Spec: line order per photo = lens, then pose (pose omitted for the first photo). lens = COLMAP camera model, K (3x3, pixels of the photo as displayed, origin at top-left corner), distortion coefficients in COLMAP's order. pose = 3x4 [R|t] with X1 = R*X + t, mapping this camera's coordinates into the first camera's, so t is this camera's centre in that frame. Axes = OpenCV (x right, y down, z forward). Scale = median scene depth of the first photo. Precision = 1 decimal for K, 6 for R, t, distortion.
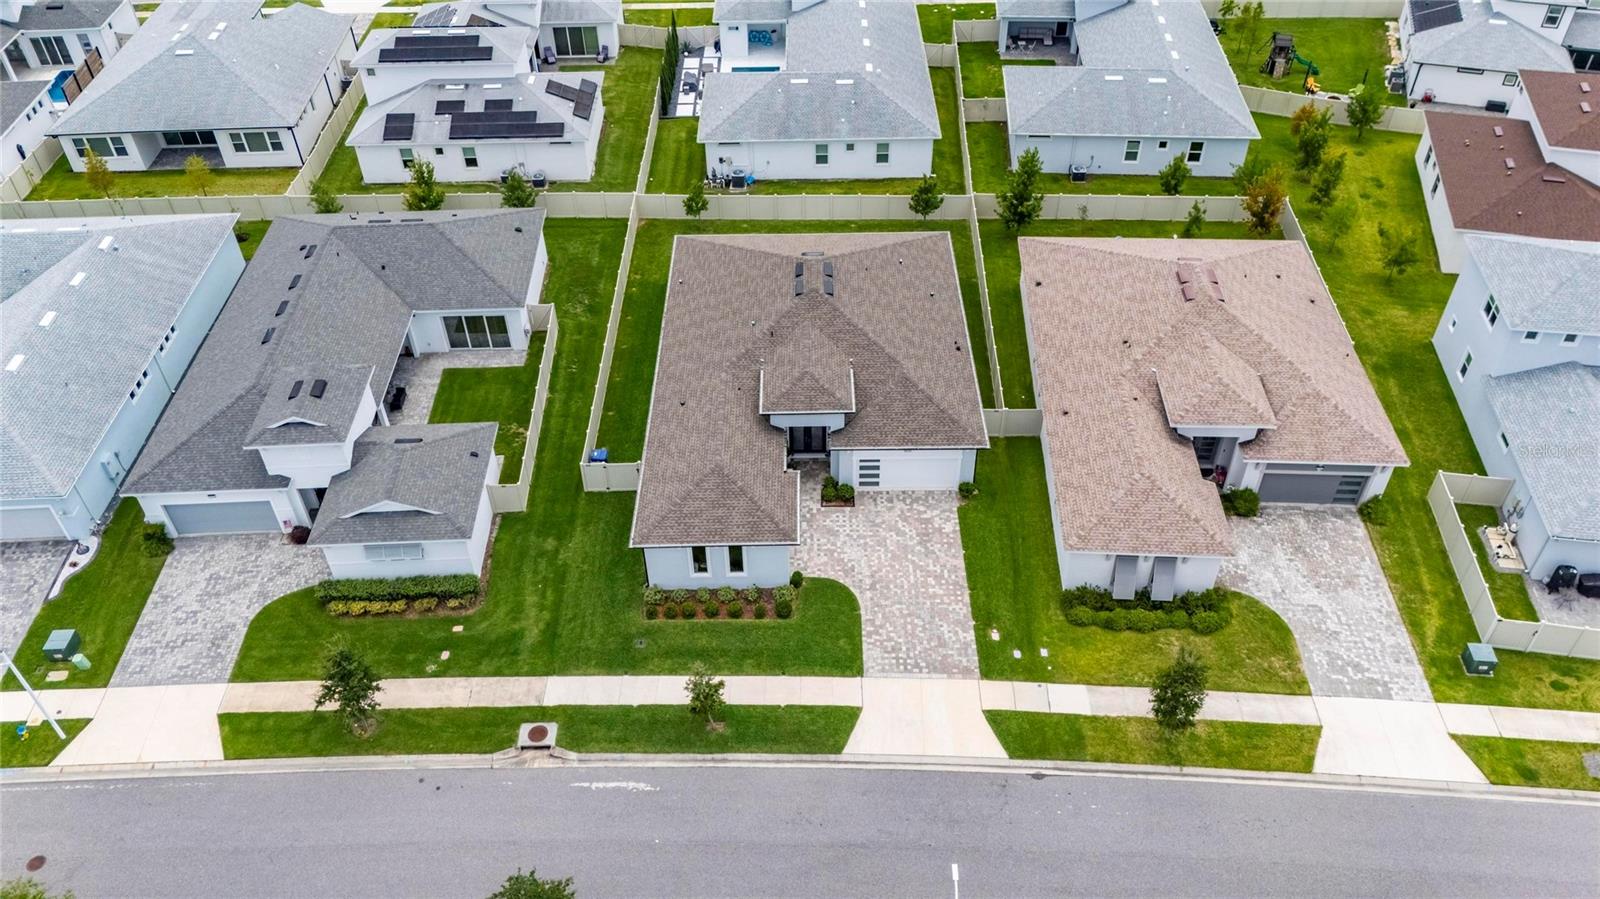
lens RADIAL K [[1176.4, 0, 801.3], [0, 1176.4, 449.7], [0, 0, 1]] dist [0.069767, -0.062284]
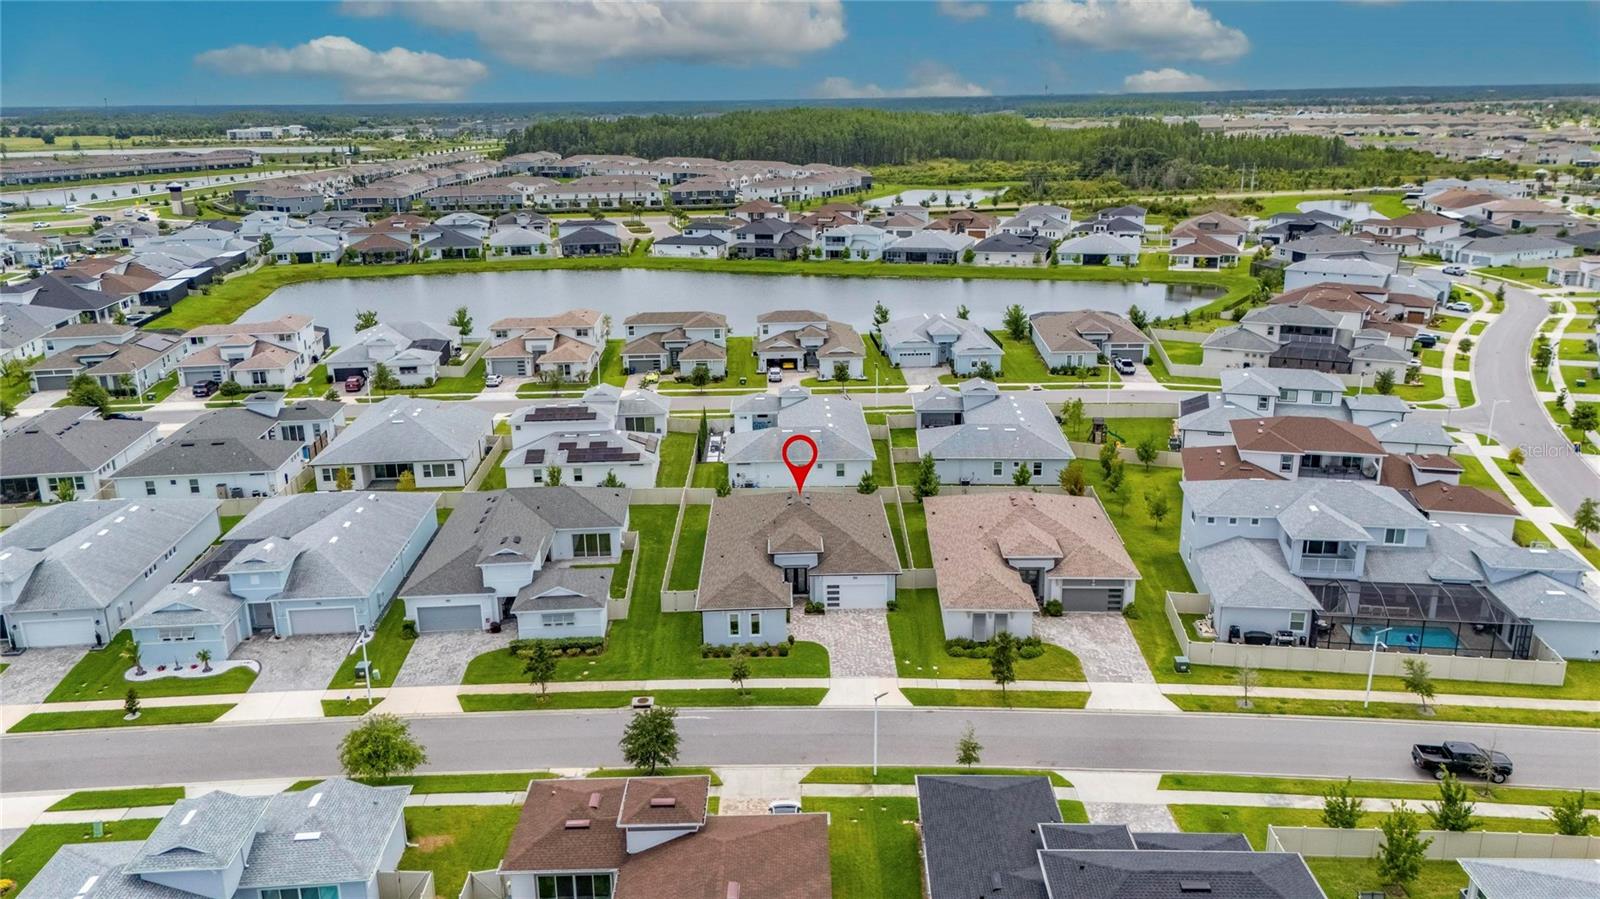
lens RADIAL K [[1171.6, 0, 800.0], [0, 1171.6, 449.5], [0, 0, 1]] dist [0.103281, -0.133498]
pose [[0.999838, -0.006026, 0.016985, -0.017749], [0.012529, 0.909850, -0.414749, 0.569001], [-0.012954, 0.414895, 0.909777, -0.661734]]
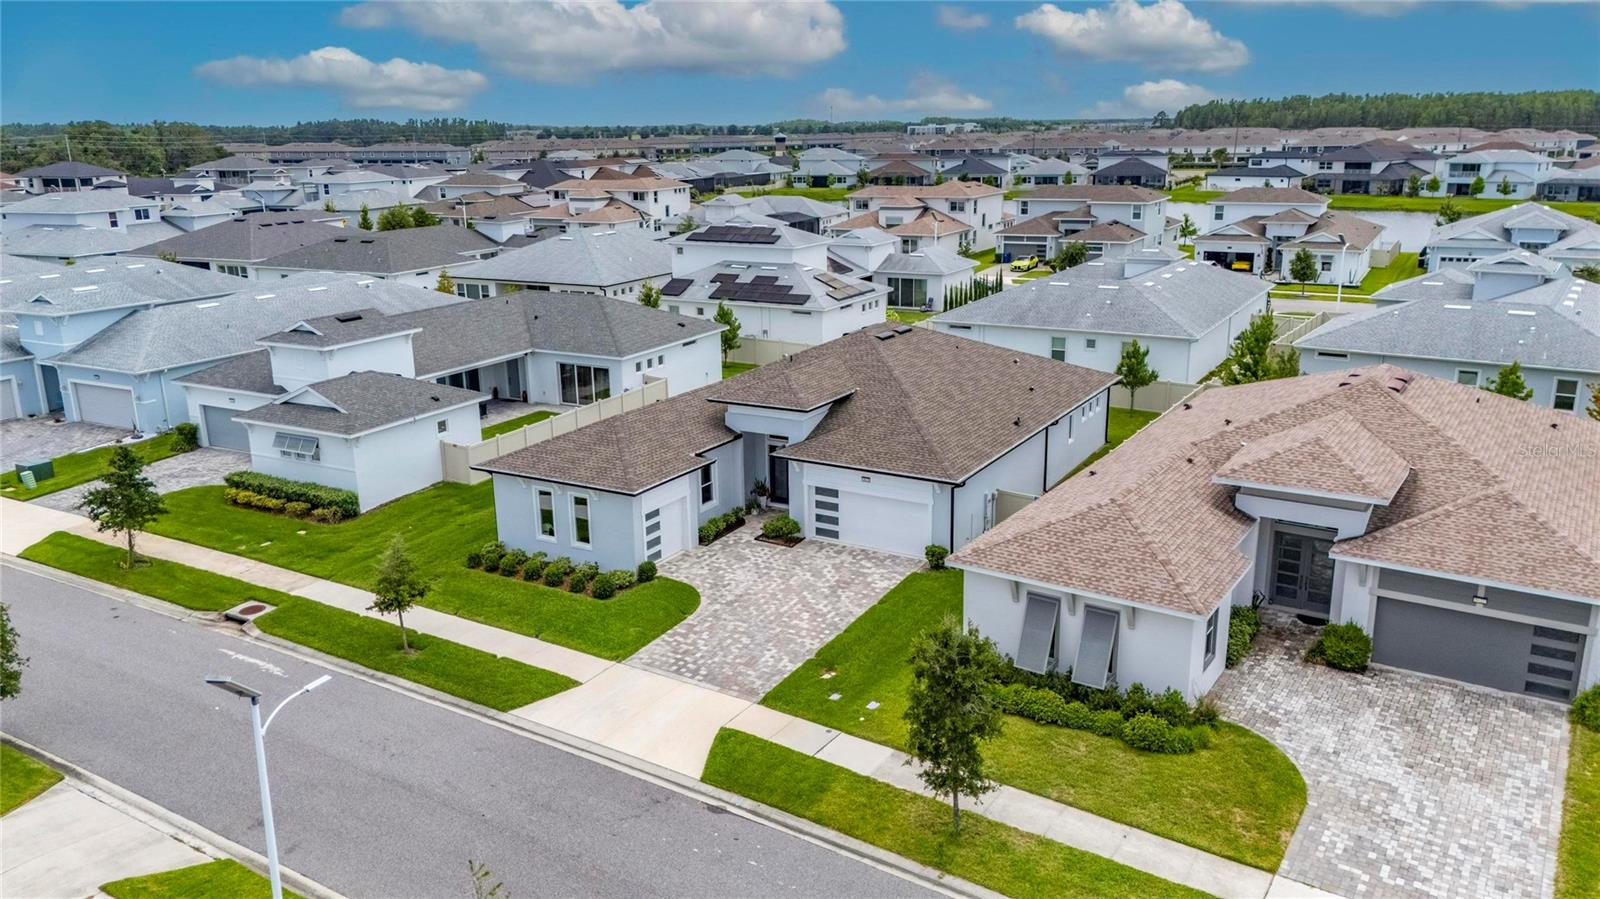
lens RADIAL K [[1176.4, 0, 801.3], [0, 1176.4, 449.7], [0, 0, 1]] dist [0.069767, -0.062284]
pose [[0.860864, 0.136635, -0.490146, 0.448388], [-0.332876, 0.879775, -0.339395, 0.269055], [0.384845, 0.455331, 0.802850, 0.396760]]
